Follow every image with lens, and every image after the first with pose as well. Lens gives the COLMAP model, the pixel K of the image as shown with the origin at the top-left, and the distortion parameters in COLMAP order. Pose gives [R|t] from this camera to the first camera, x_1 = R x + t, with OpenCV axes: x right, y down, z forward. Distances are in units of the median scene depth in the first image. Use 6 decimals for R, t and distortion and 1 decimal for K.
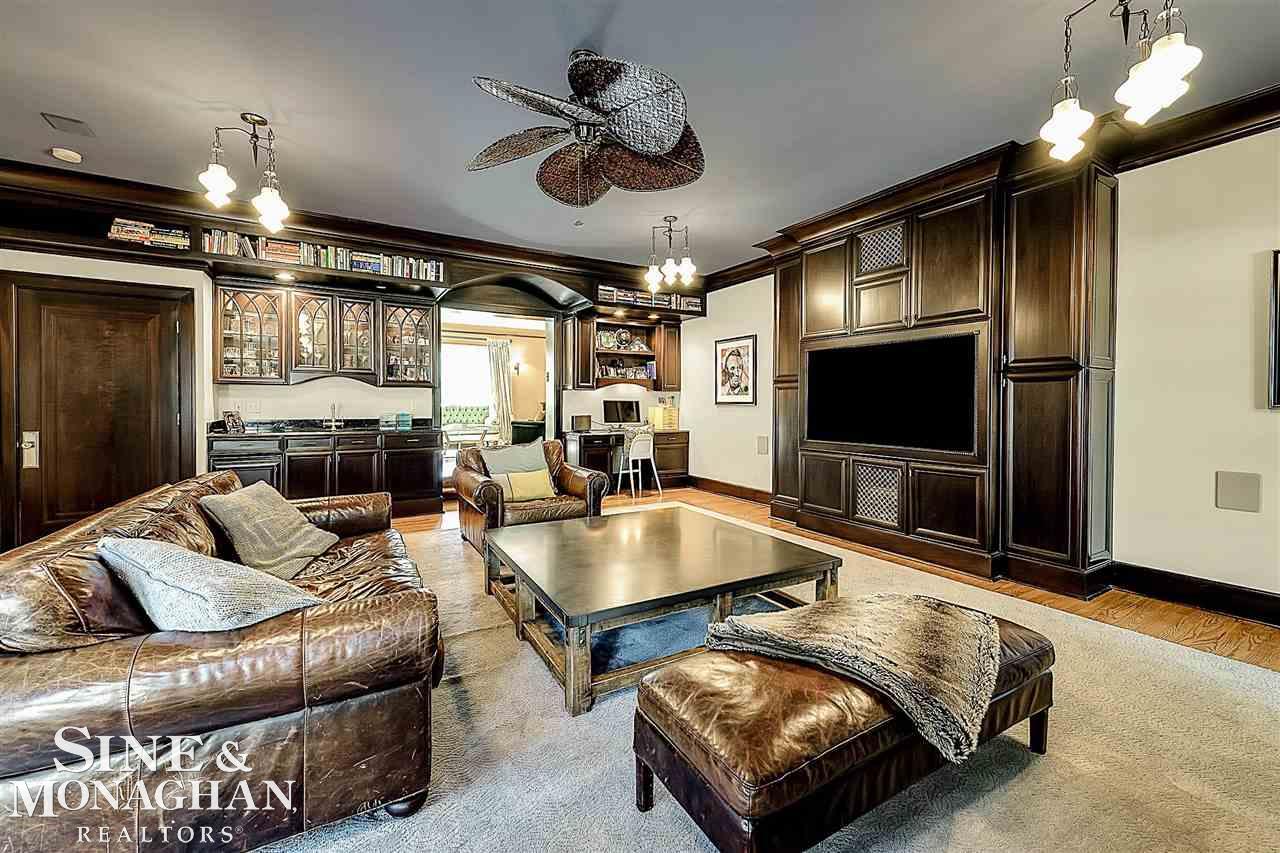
lens RADIAL K [[507.7, 0, 635.5], [0, 507.7, 419.8], [0, 0, 1]] dist [0.000193, -0.000013]
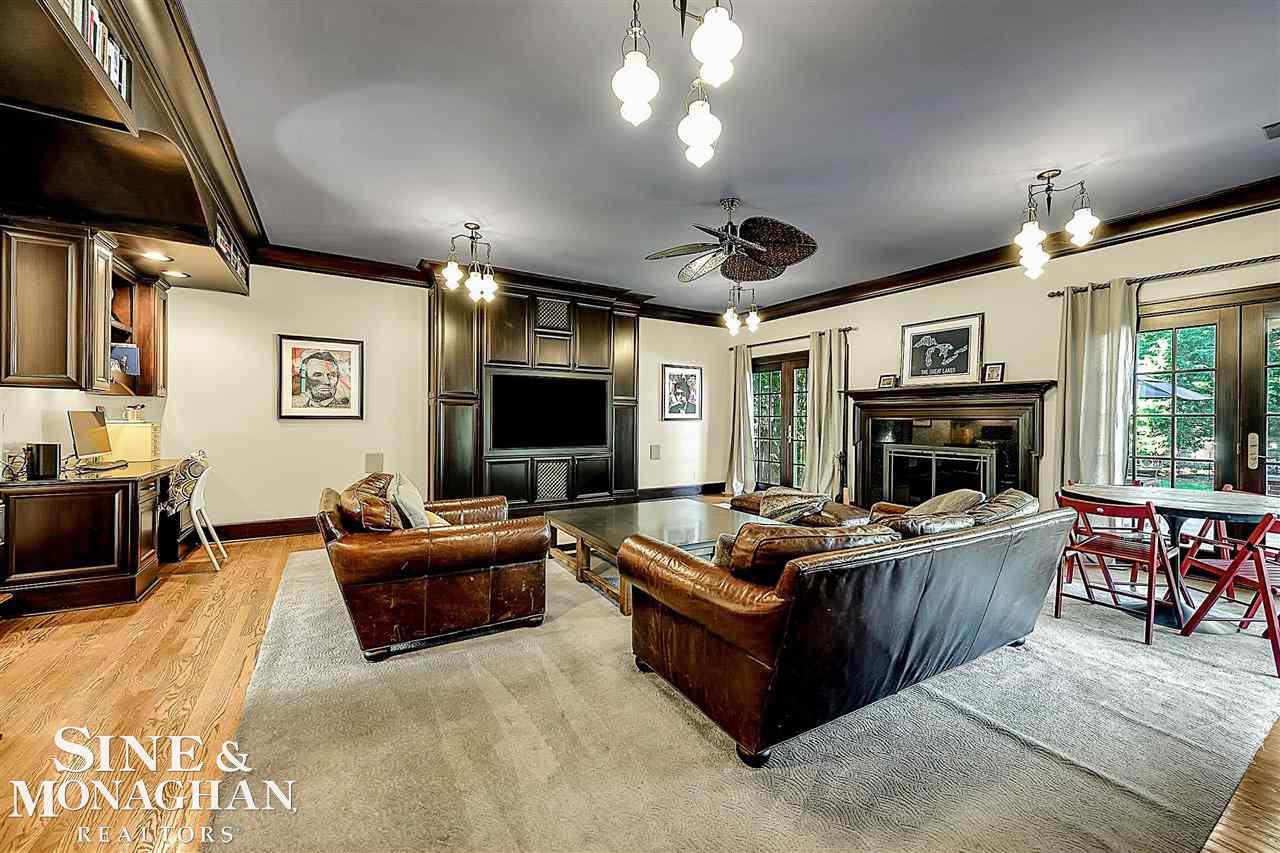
lens RADIAL K [[507.7, 0, 635.5], [0, 507.7, 419.8], [0, 0, 1]] dist [0.000193, -0.000013]
pose [[-0.023695, -0.003502, 0.999713, -0.643755], [0.029015, 0.999570, 0.004189, -0.017825], [-0.999298, 0.029105, -0.023584, 0.520678]]
